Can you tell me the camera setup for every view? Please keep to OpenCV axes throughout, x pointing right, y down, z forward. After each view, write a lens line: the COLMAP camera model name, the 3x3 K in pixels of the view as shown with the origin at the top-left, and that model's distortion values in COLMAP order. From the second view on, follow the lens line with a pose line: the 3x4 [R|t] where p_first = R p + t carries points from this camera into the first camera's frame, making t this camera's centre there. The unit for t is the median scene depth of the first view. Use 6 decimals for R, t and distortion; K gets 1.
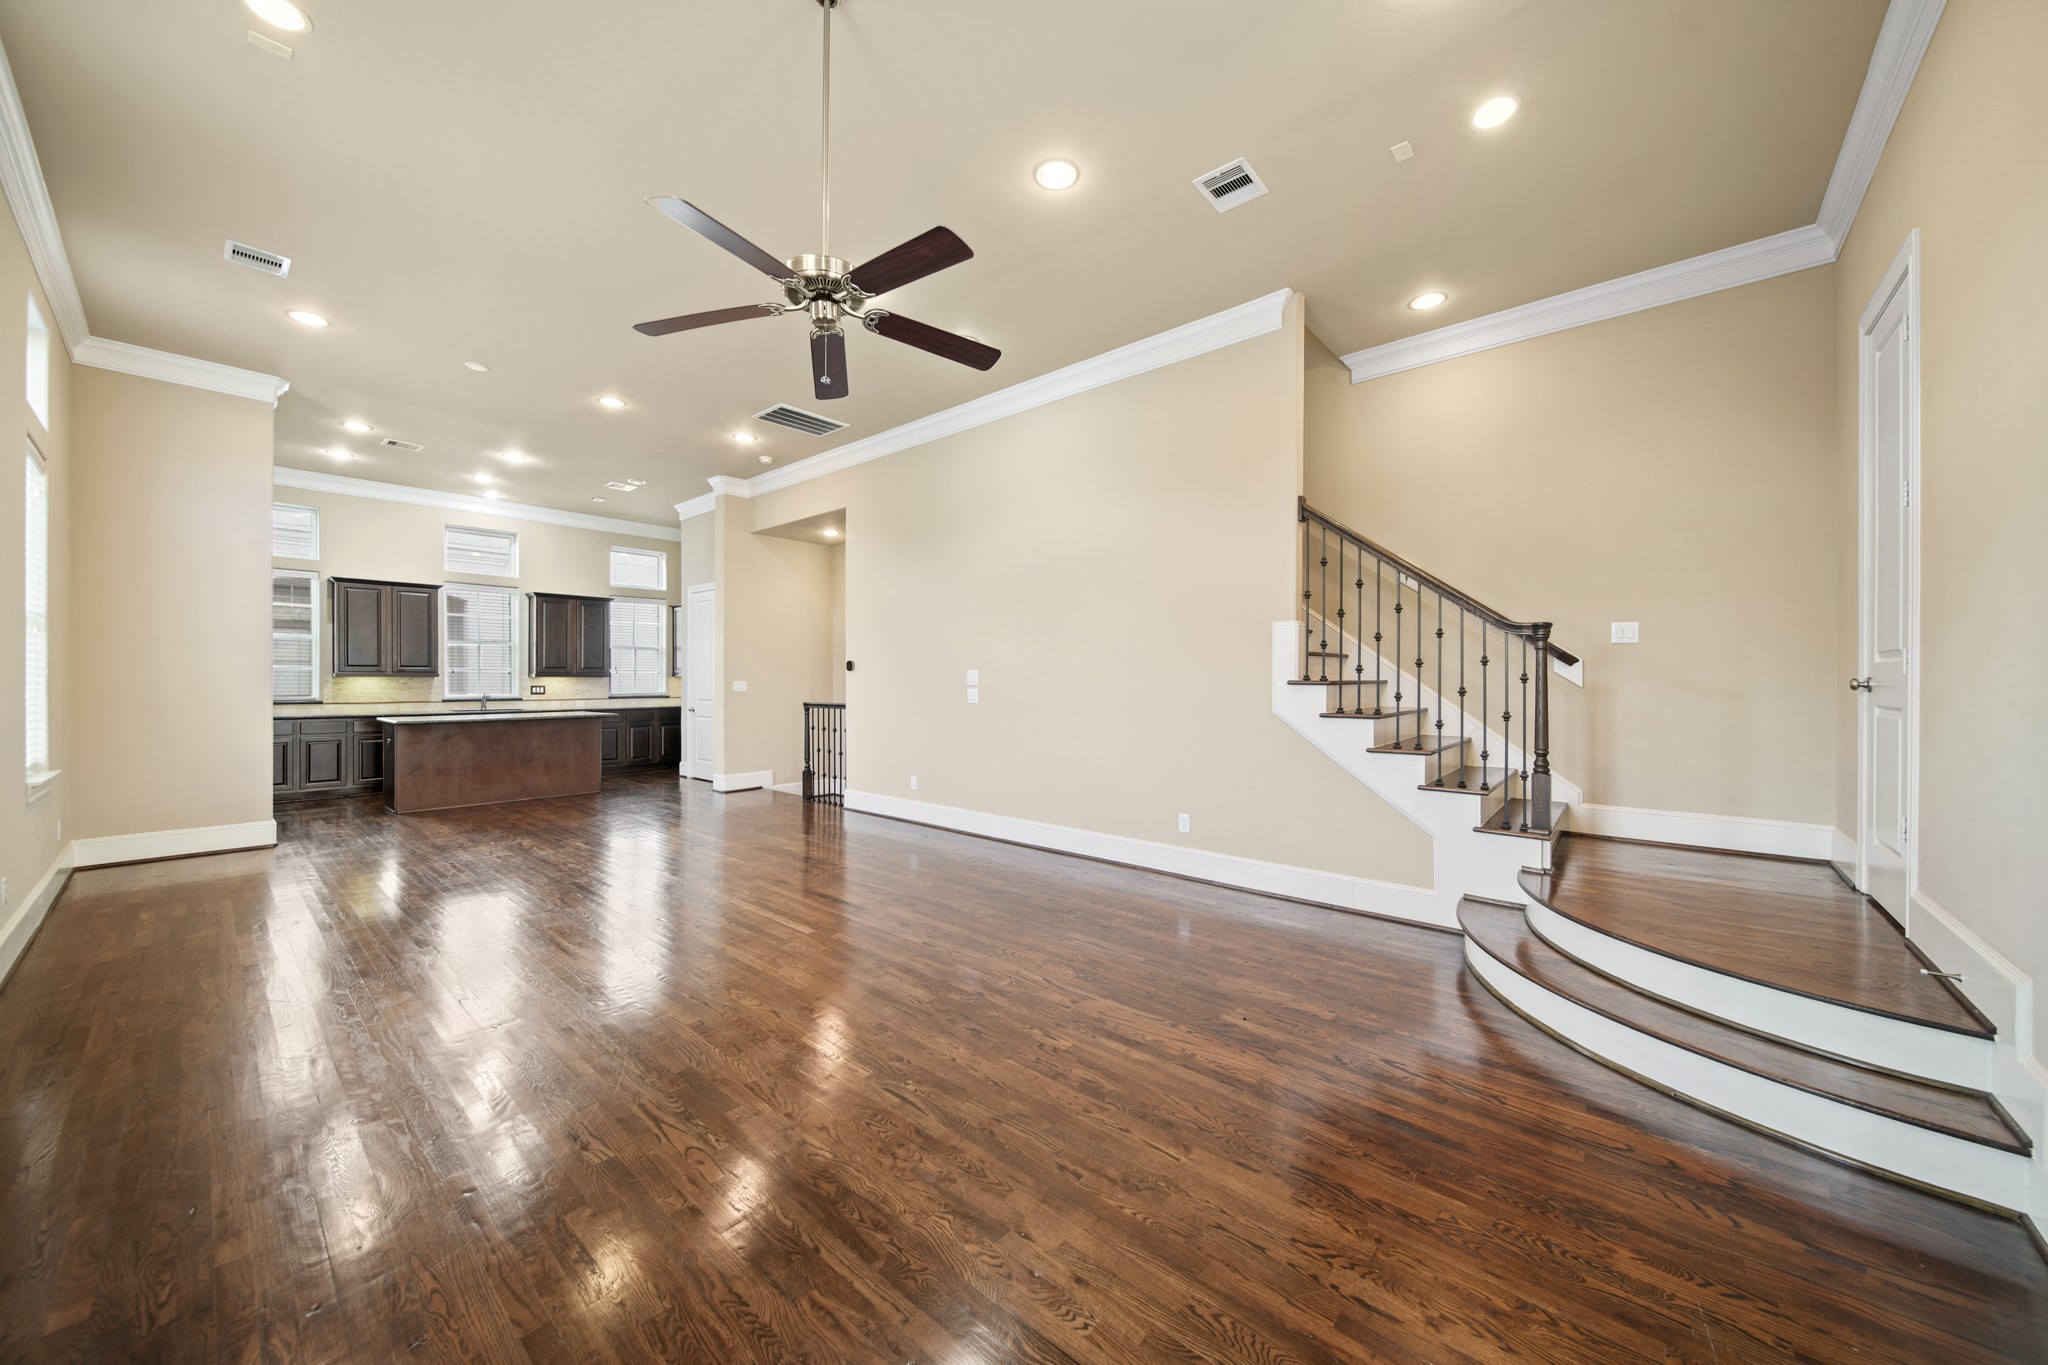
lens RADIAL K [[729.2, 0, 1023.5], [0, 729.2, 680.8], [0, 0, 1]] dist [-0.000472, -0.001066]
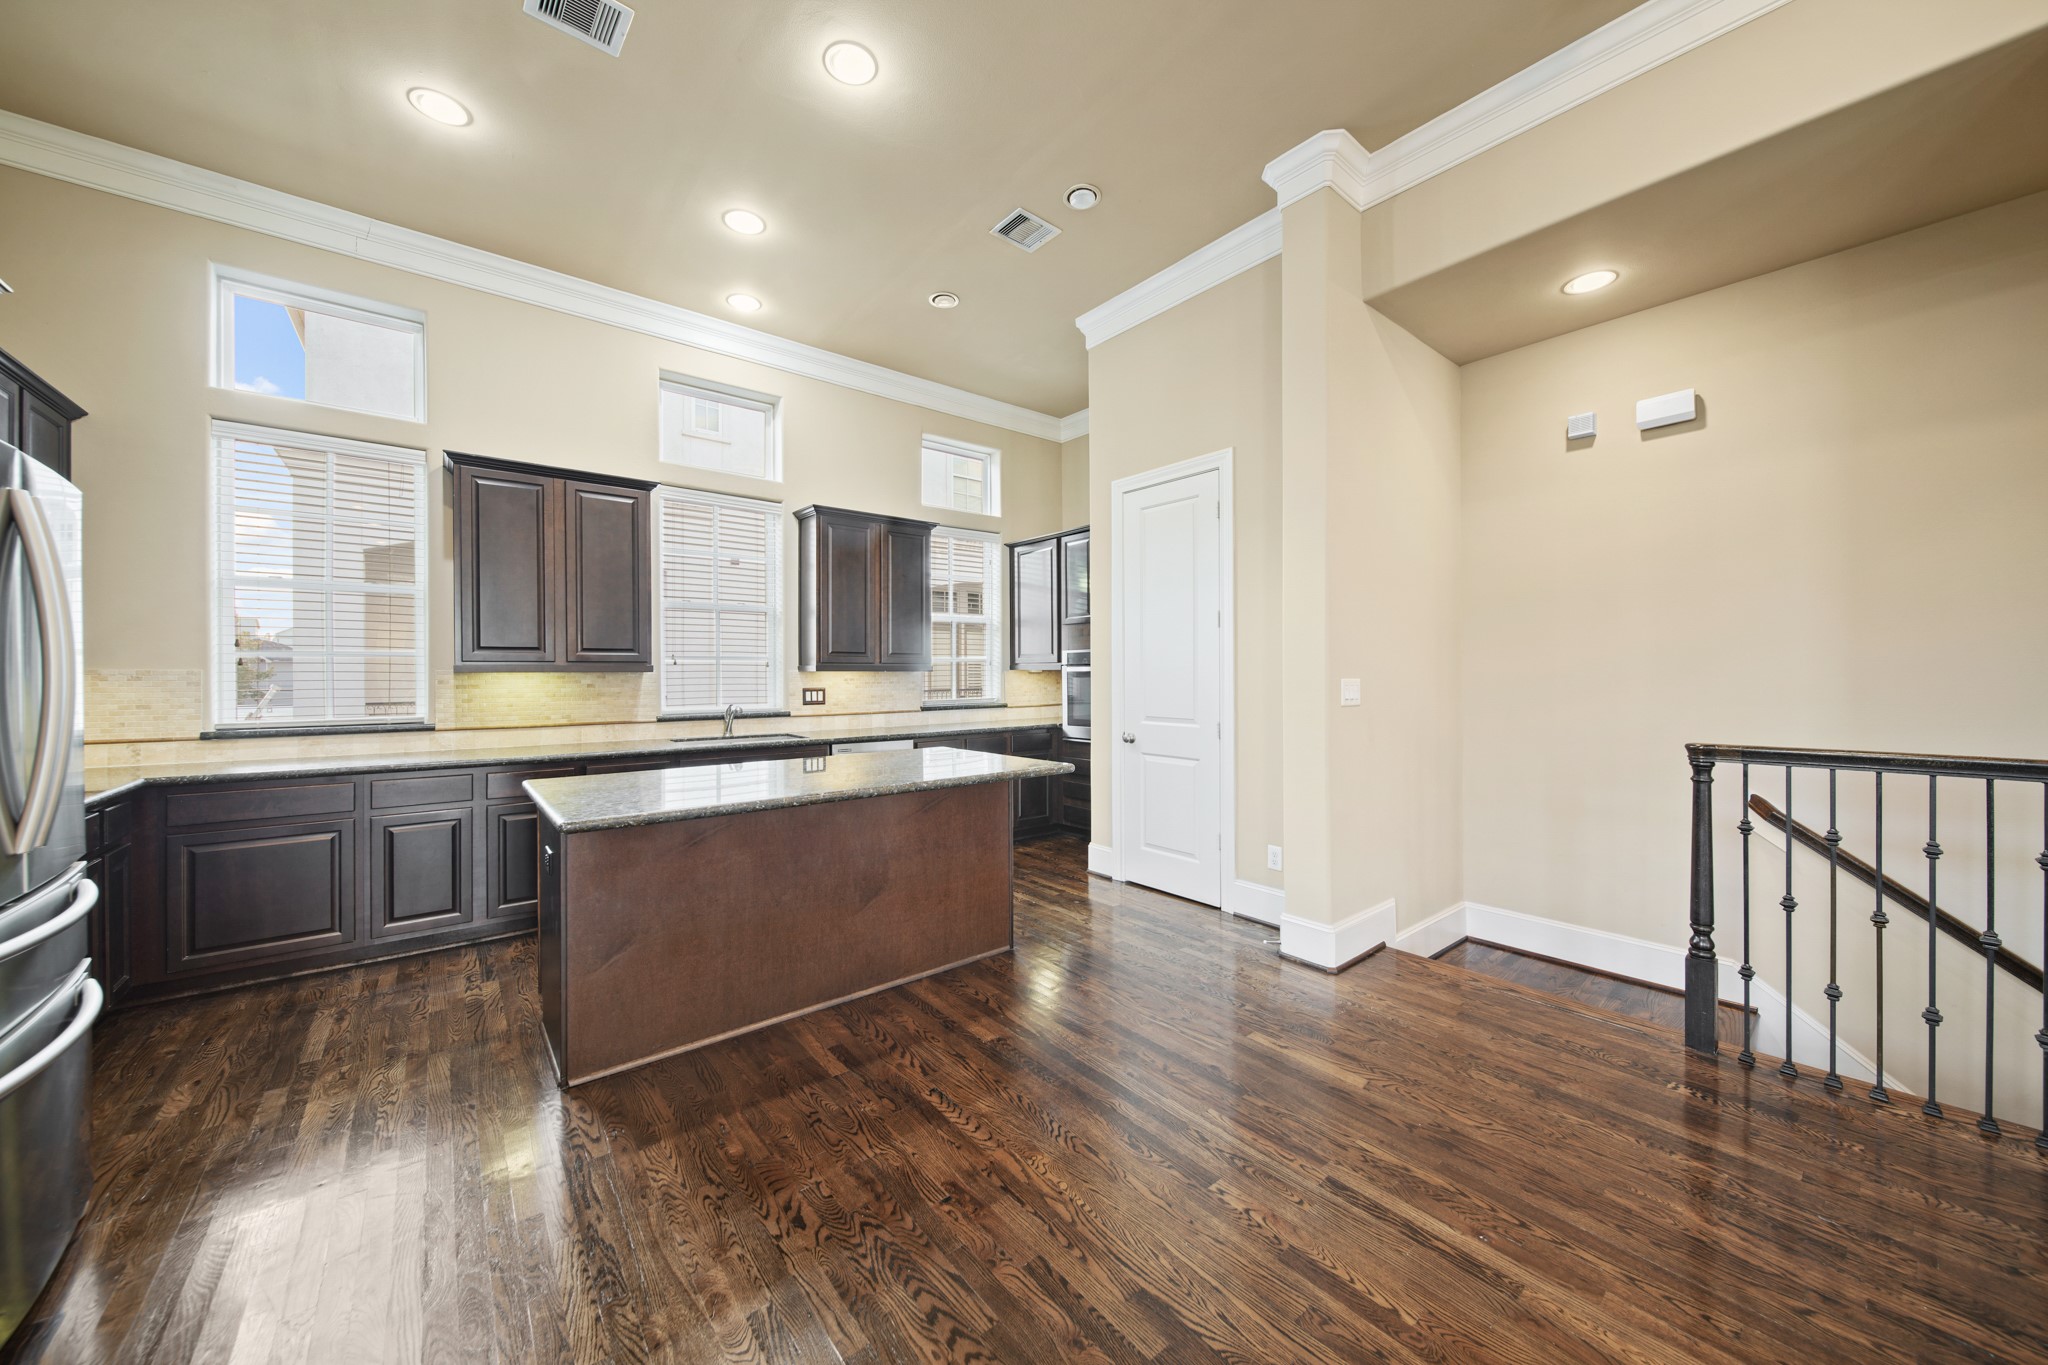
lens RADIAL K [[729.2, 0, 1023.7], [0, 729.2, 674.8], [0, 0, 1]] dist [-0.000472, -0.001066]
pose [[0.985039, -0.005774, -0.172234, -0.474309], [0.005954, 0.999982, 0.000529, -0.002250], [0.172227, -0.001547, 0.985056, 0.562998]]
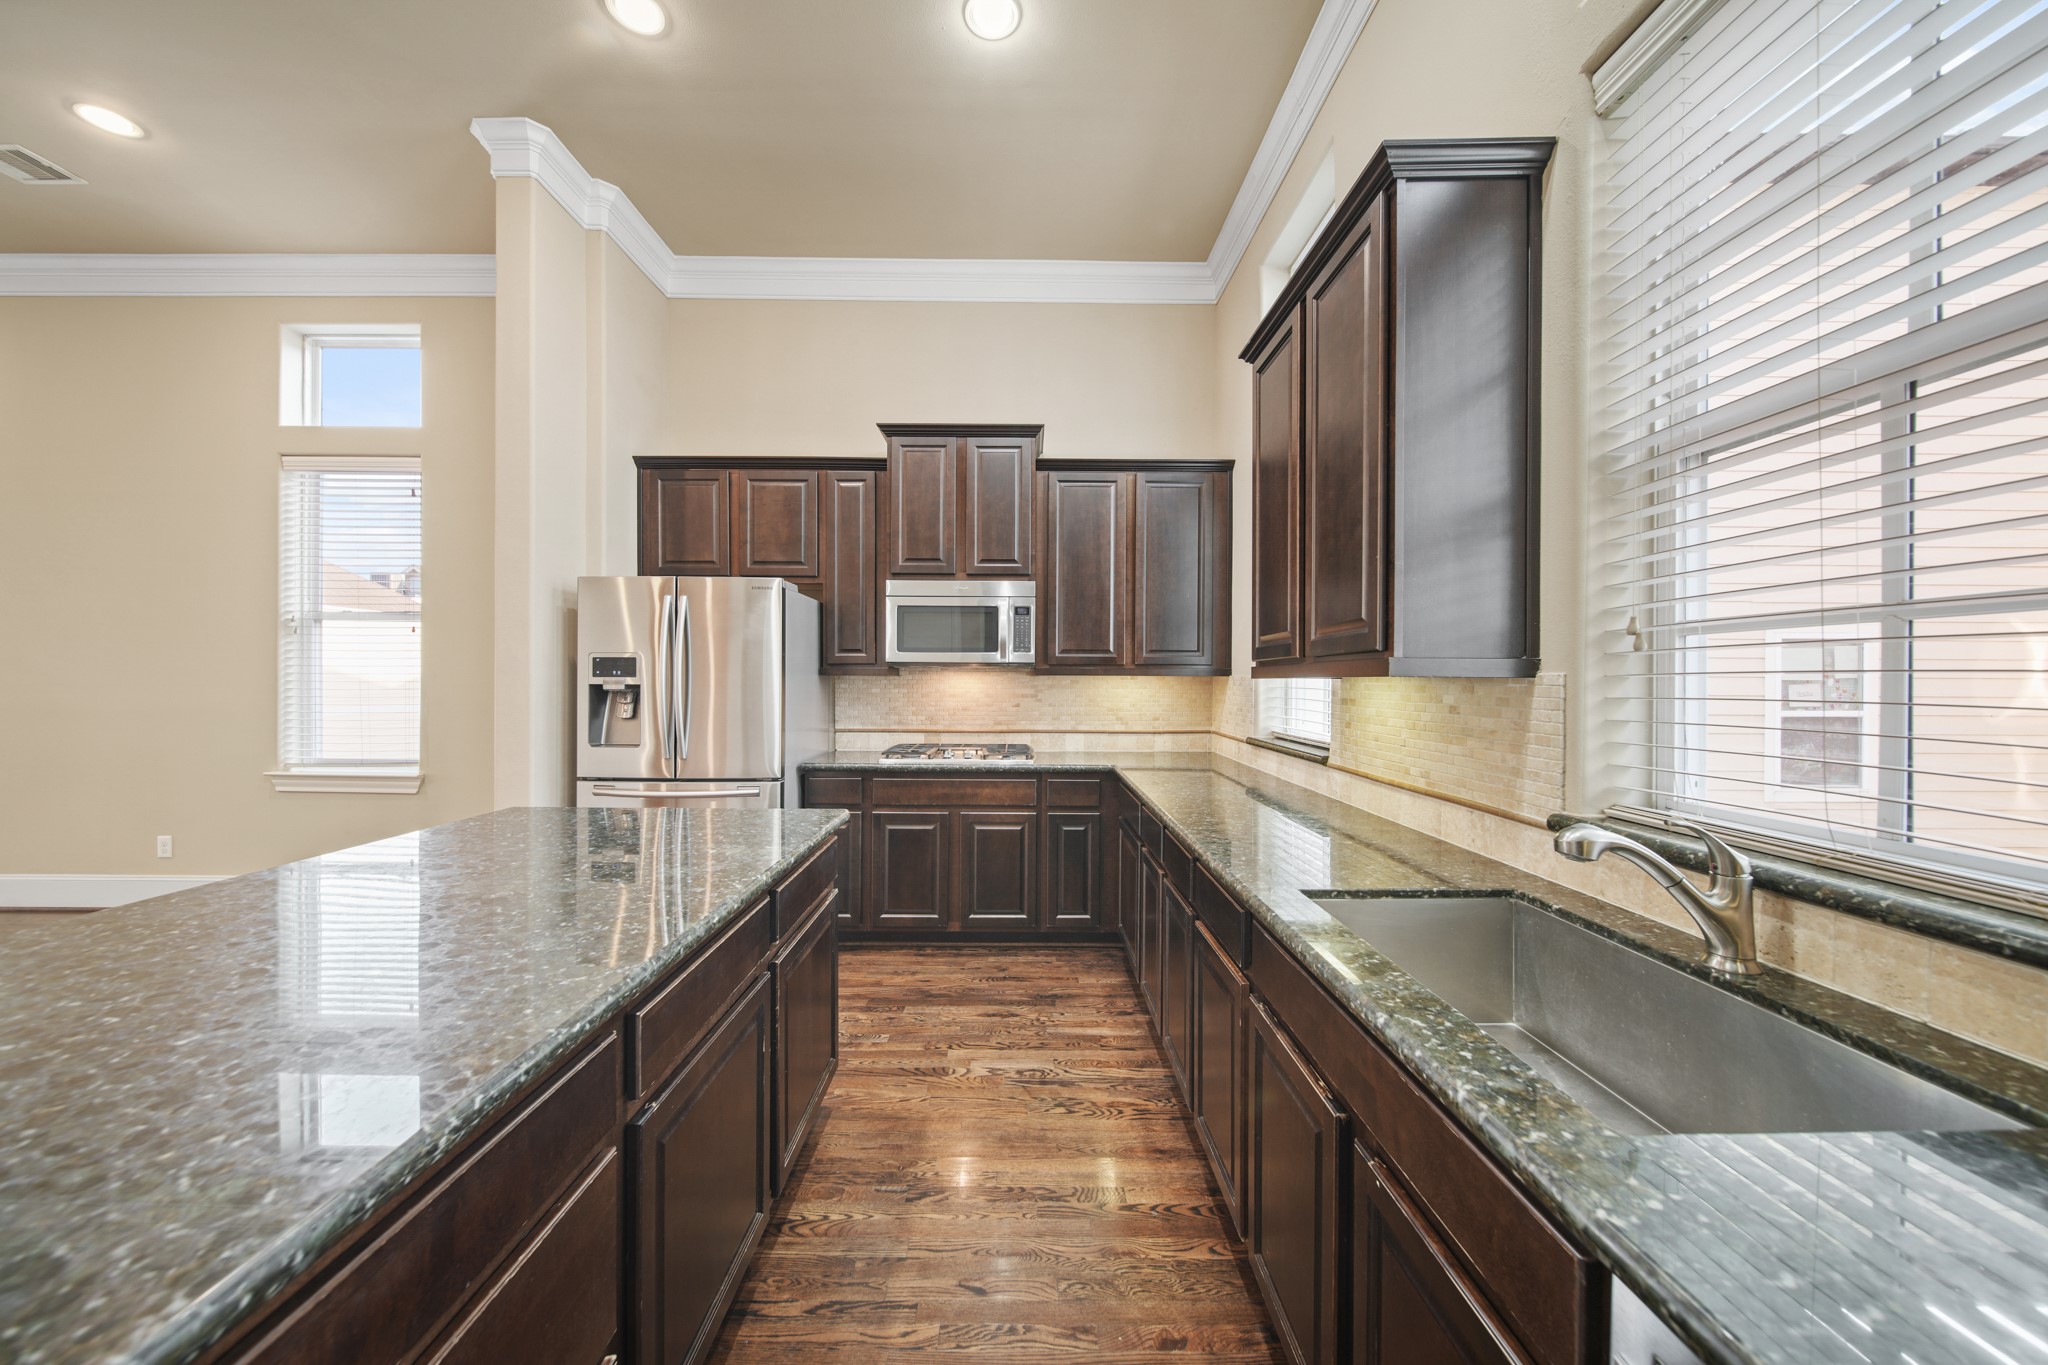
lens RADIAL K [[729.2, 0, 1019.7], [0, 729.2, 678.2], [0, 0, 1]] dist [-0.000472, -0.001066]
pose [[-0.750566, -0.000553, -0.660796, -0.610827], [-0.005742, 0.999967, 0.005685, -0.005543], [0.660771, 0.008061, -0.750544, 1.050365]]
